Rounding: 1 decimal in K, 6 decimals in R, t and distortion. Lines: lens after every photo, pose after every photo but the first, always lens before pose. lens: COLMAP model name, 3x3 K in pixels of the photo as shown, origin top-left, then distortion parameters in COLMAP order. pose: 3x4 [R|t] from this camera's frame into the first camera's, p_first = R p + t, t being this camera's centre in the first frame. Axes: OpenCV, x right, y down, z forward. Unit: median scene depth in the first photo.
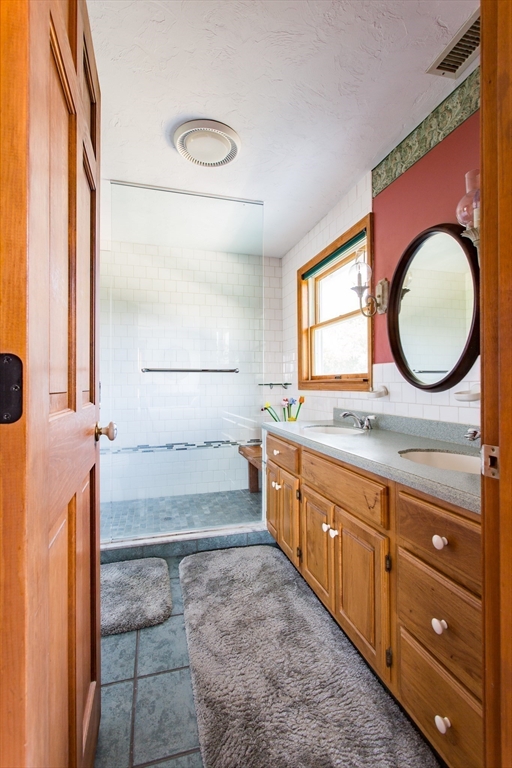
lens RADIAL K [[362.5, 0, 258.3], [0, 362.5, 383.4], [0, 0, 1]] dist [0.004587, -0.000301]
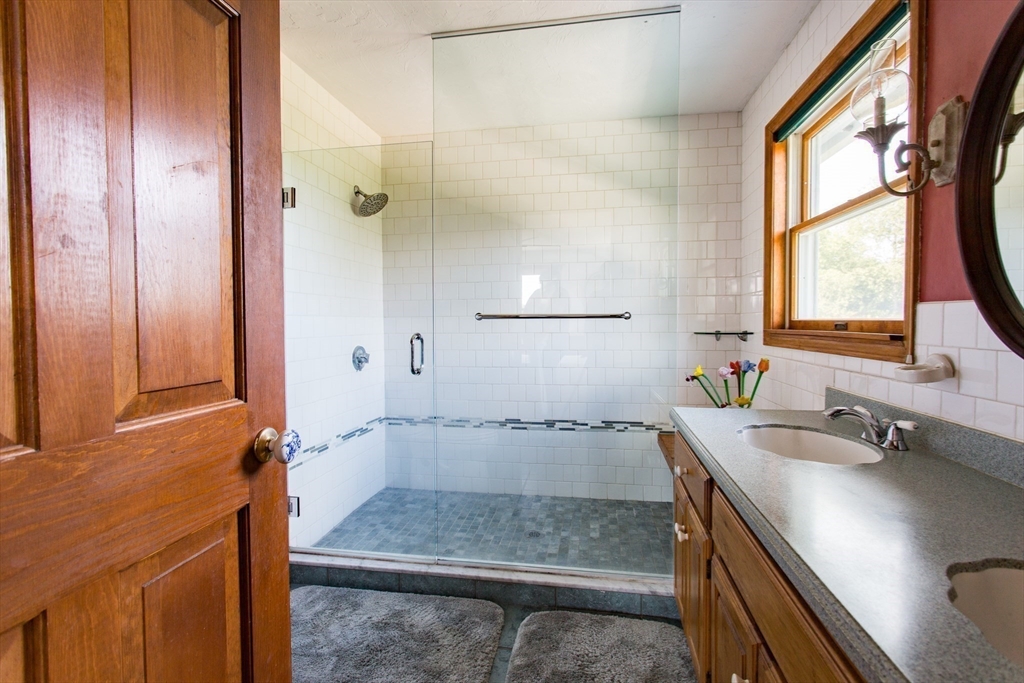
lens RADIAL K [[483.4, 0, 510.7], [0, 483.4, 338.4], [0, 0, 1]] dist [0.004587, -0.000301]
pose [[0.898987, 0.015367, -0.437707, 0.102413], [0.002292, 0.999206, 0.039788, -0.026841], [0.437970, -0.036772, 0.898237, 0.197587]]
